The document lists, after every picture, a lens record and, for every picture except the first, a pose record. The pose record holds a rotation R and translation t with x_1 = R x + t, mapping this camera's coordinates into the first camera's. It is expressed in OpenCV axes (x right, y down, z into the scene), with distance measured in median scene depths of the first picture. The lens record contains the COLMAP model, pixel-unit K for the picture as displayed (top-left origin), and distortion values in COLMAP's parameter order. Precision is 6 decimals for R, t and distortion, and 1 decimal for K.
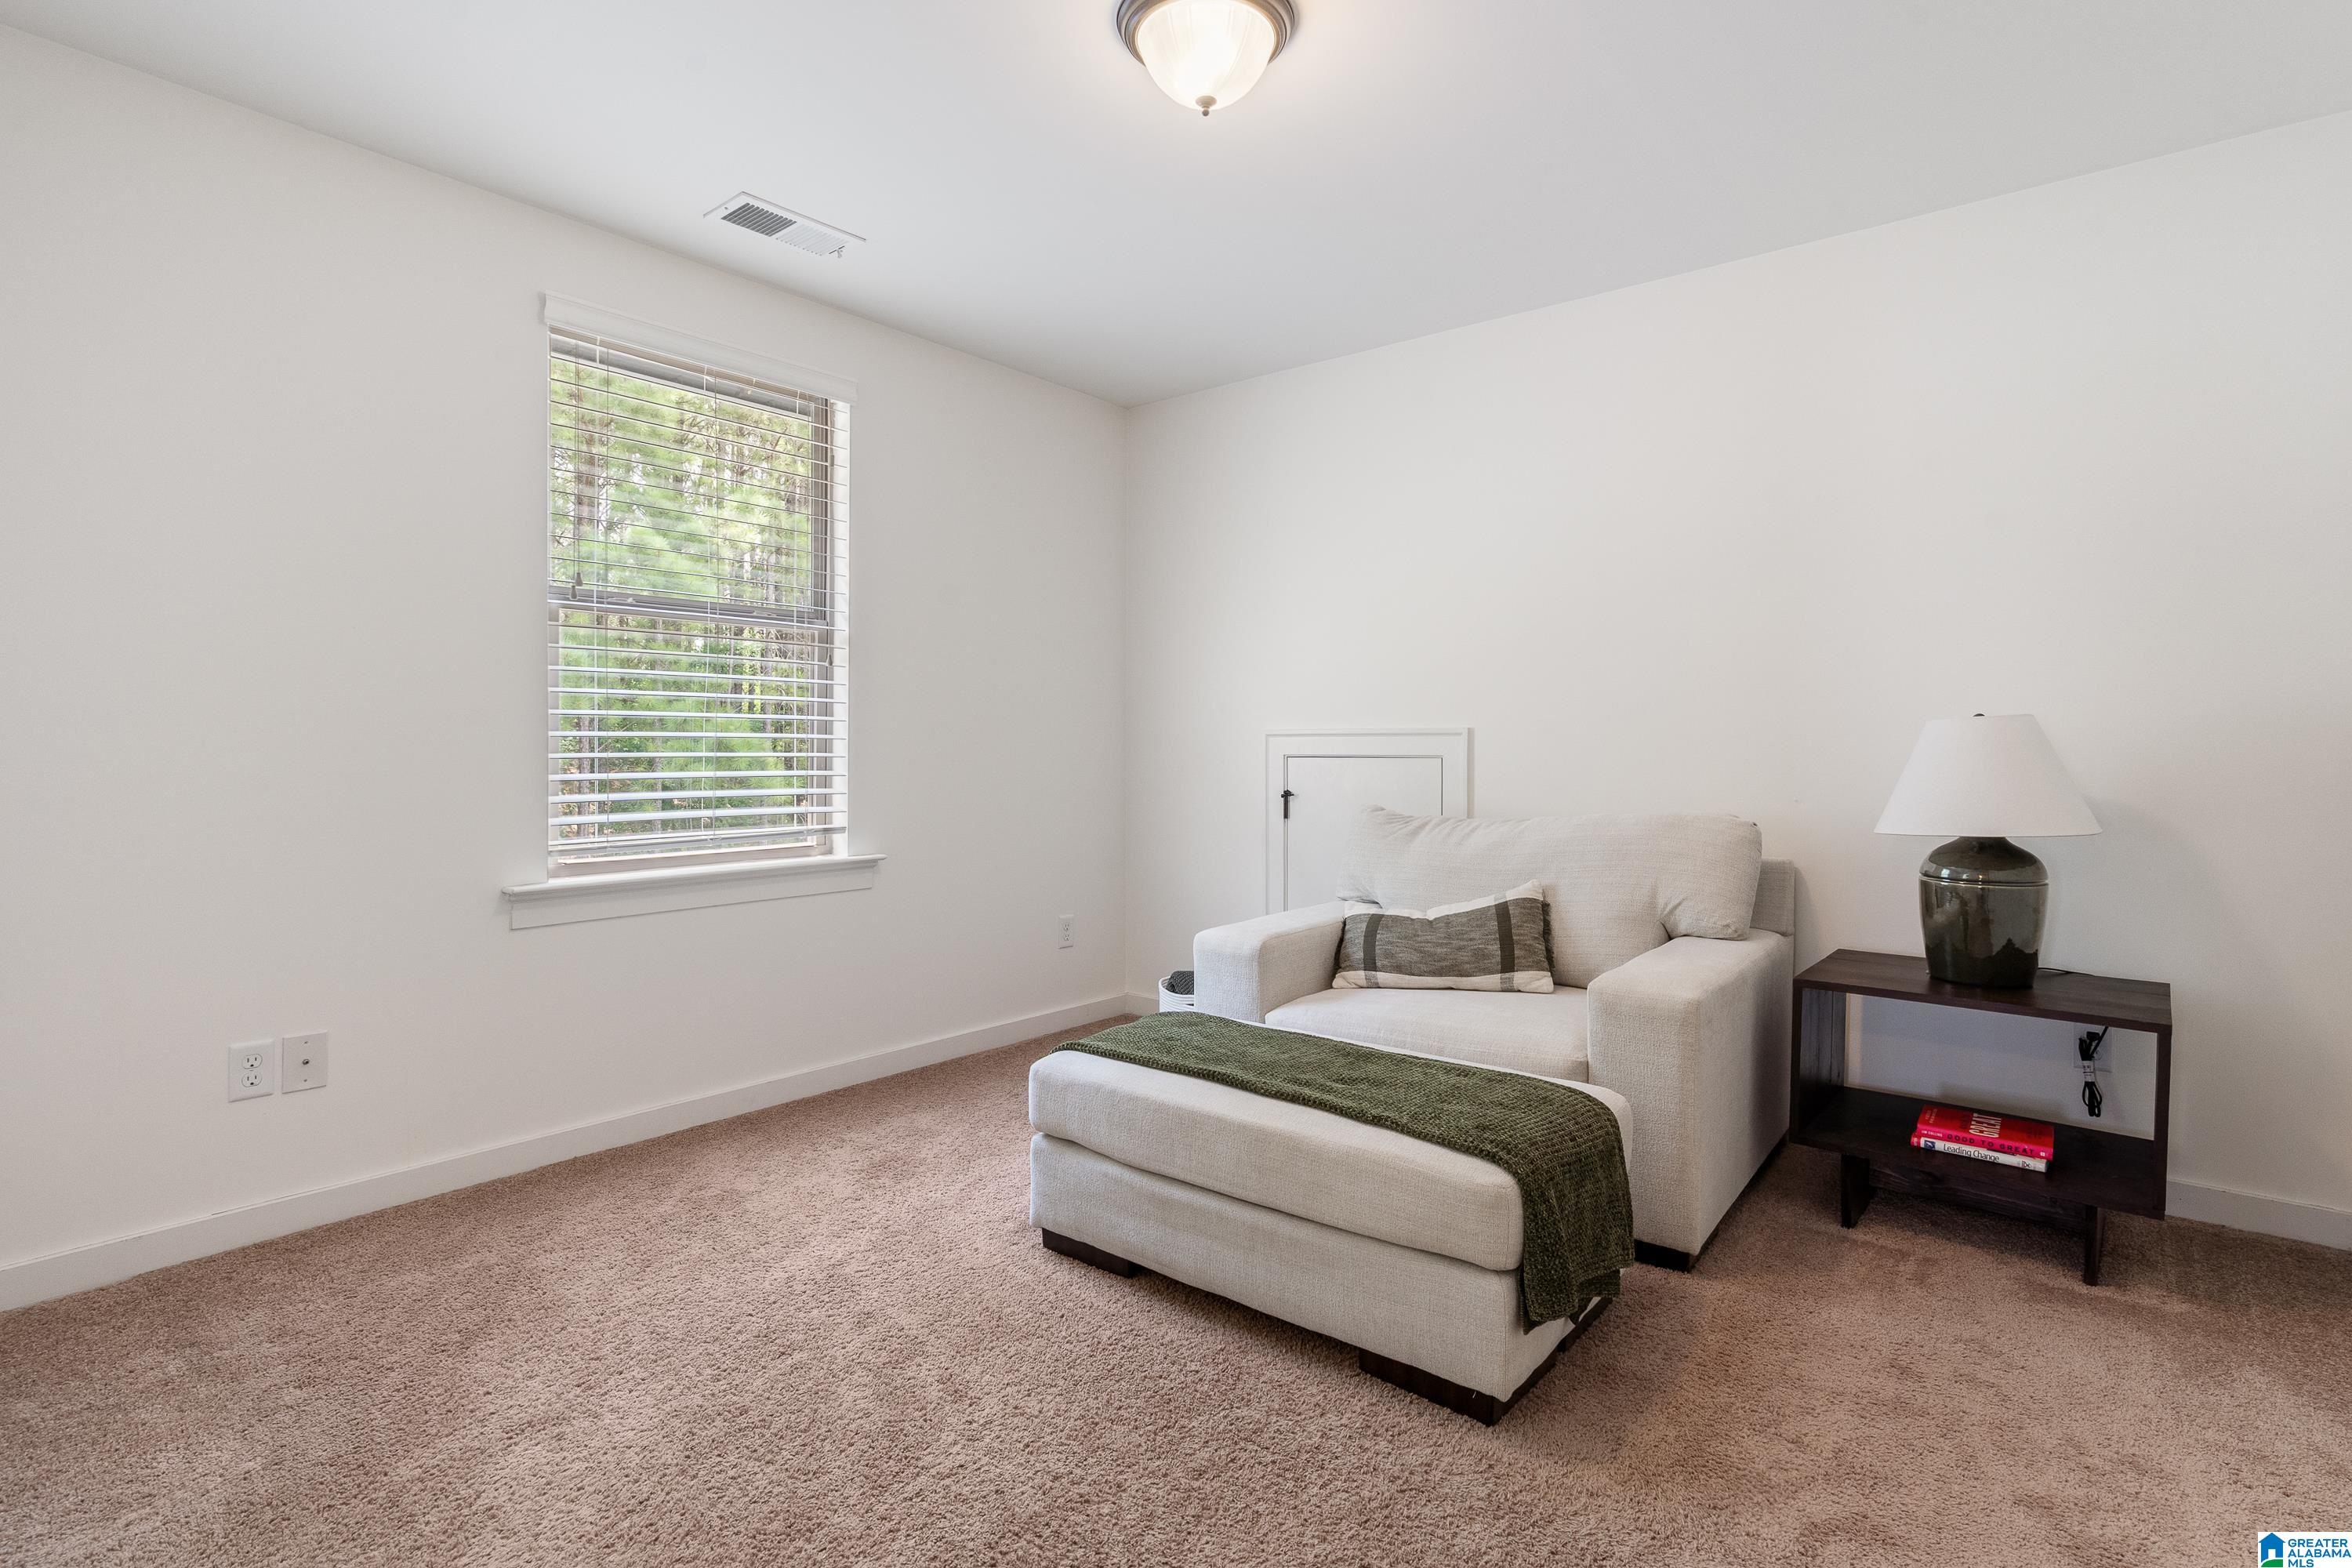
lens RADIAL K [[1177.8, 0, 1180.7], [0, 1177.8, 755.2], [0, 0, 1]] dist [0.000938, 0.000423]
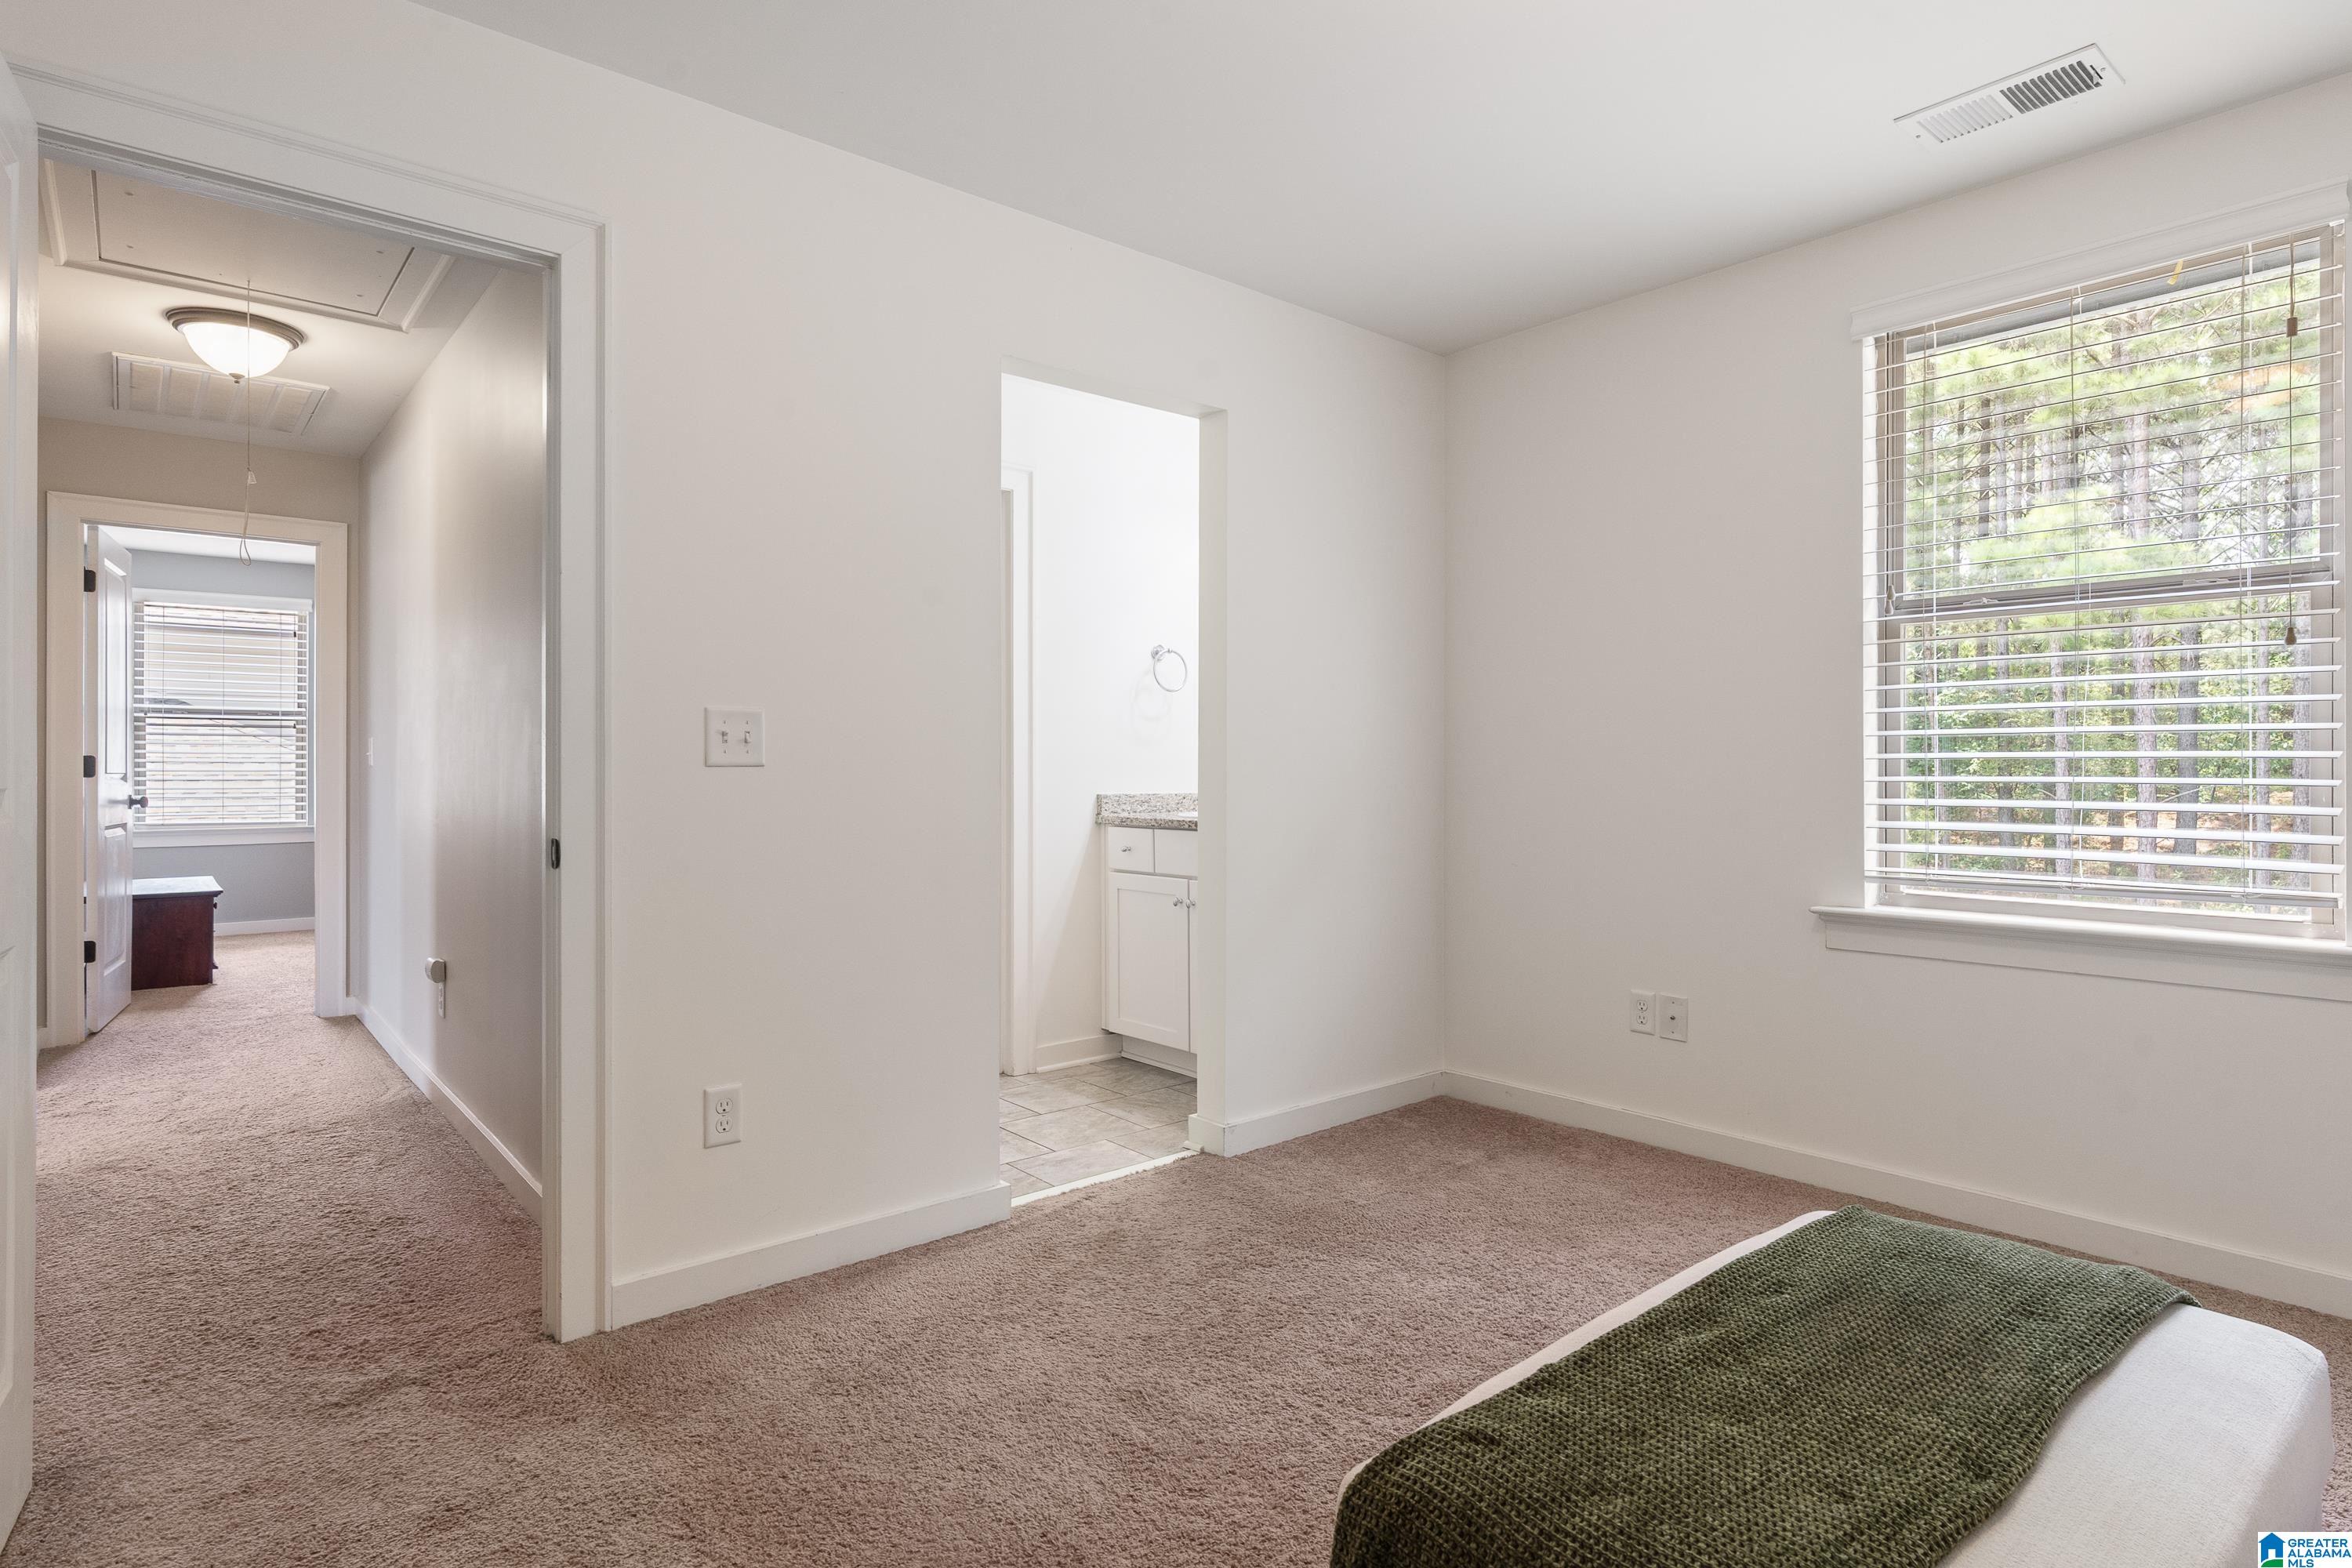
lens RADIAL K [[1207.7, 0, 1176.0], [0, 1207.7, 784.0], [0, 0, 1]] dist [-0.041026, -0.000117]
pose [[-0.198326, 0.011089, -0.980073, 0.533813], [-0.009828, 0.999863, 0.013302, -0.002507], [0.980087, 0.012270, -0.198190, 0.626574]]
